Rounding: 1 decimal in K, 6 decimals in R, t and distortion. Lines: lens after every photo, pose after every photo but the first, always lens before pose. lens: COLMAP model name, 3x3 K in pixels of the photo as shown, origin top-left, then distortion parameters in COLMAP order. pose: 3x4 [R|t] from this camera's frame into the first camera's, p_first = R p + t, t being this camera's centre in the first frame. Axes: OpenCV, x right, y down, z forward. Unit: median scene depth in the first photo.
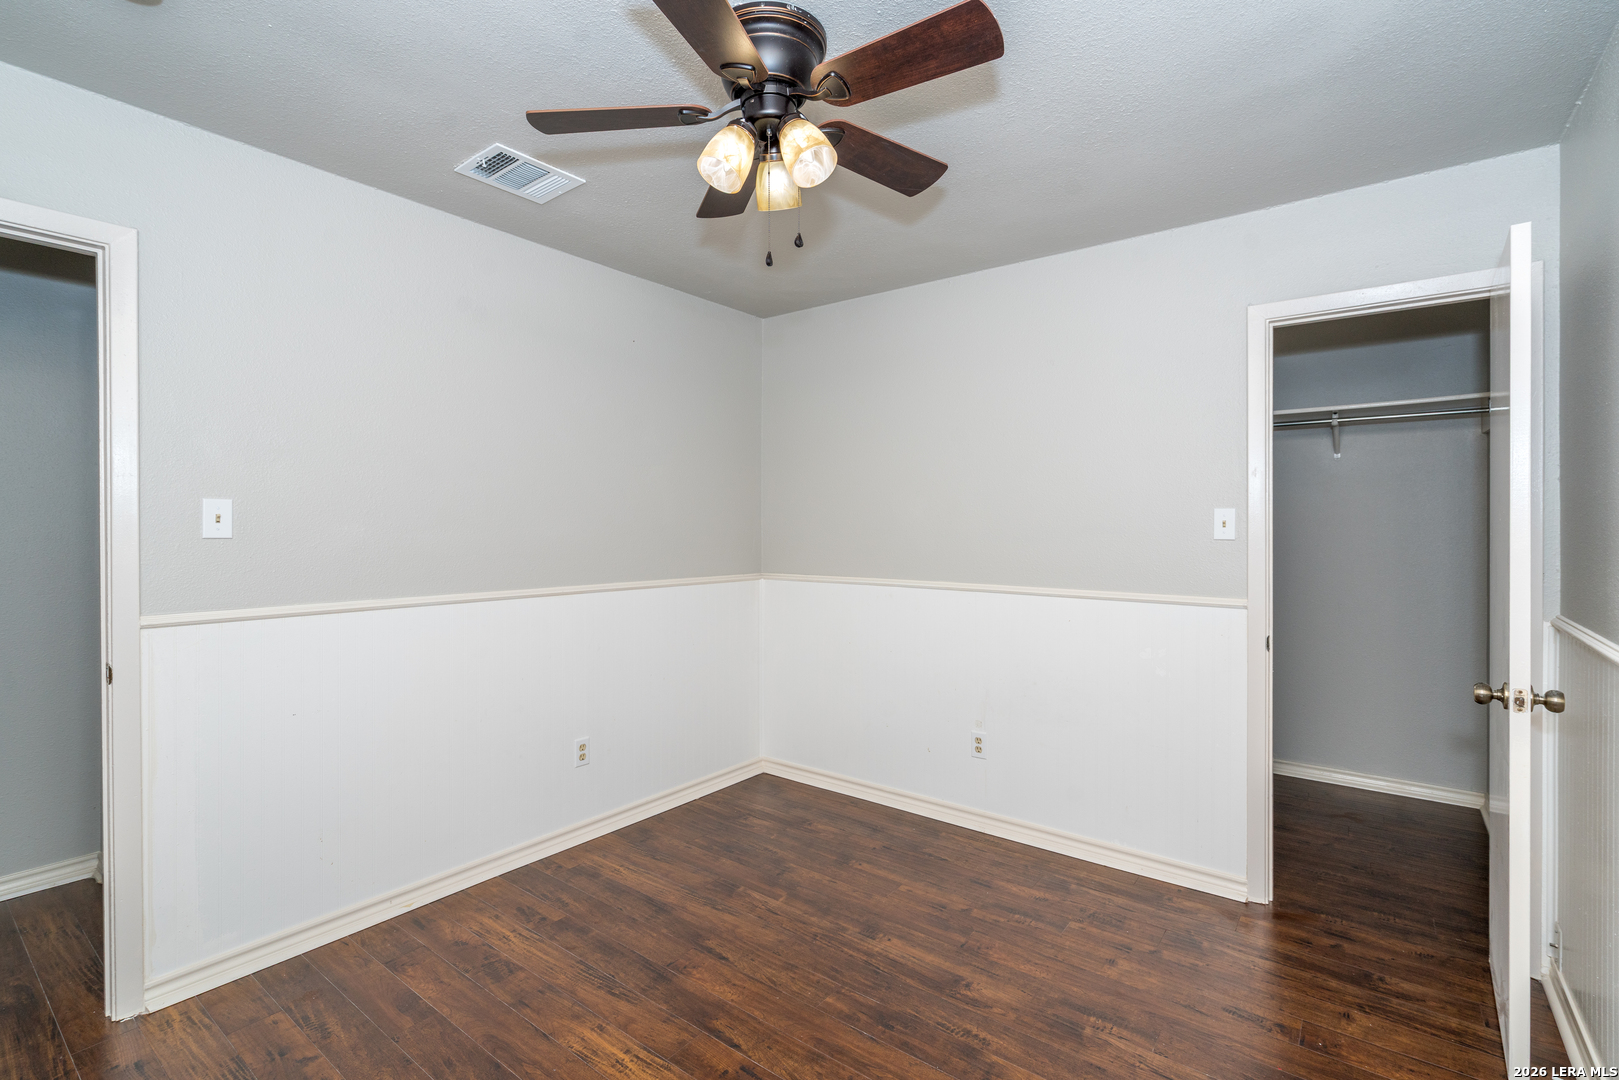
lens RADIAL K [[725.2, 0, 814.9], [0, 725.2, 526.9], [0, 0, 1]] dist [-0.005145, 0.000699]
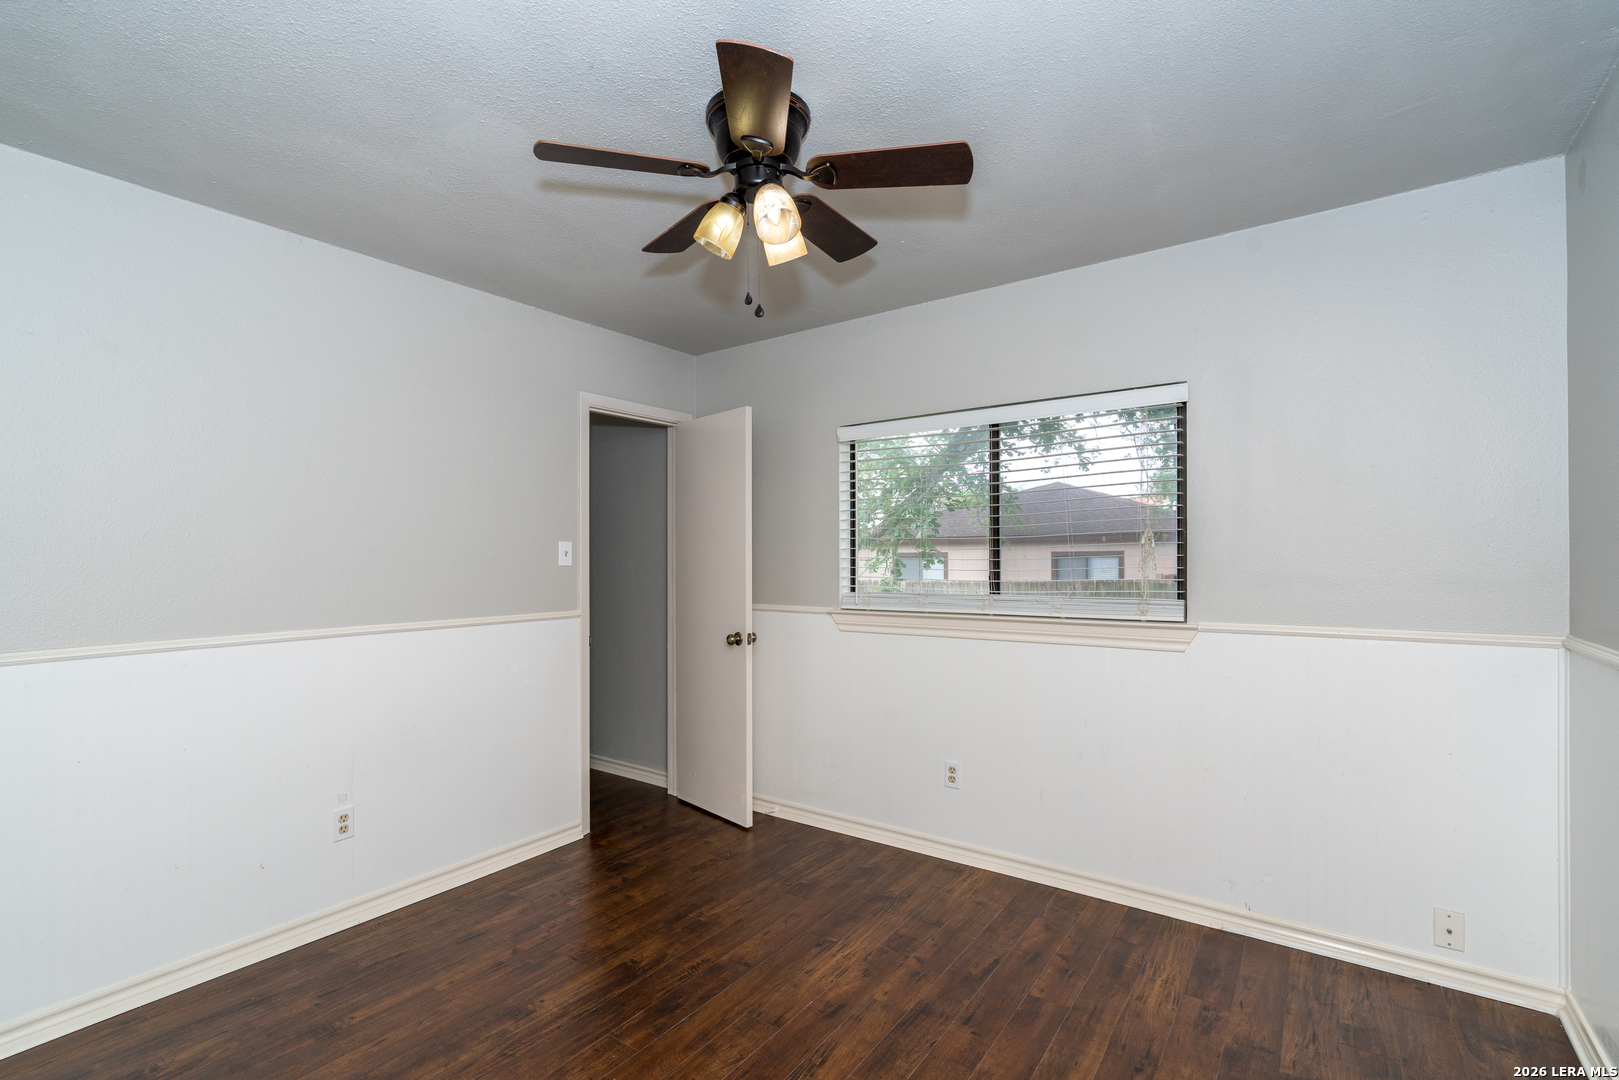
lens RADIAL K [[725.2, 0, 813.1], [0, 725.2, 550.7], [0, 0, 1]] dist [-0.005145, 0.000699]
pose [[-0.024792, 0.006421, 0.999672, -0.753879], [0.009358, 0.999937, -0.006191, 0.003006], [-0.999649, 0.009202, -0.024851, 0.606312]]
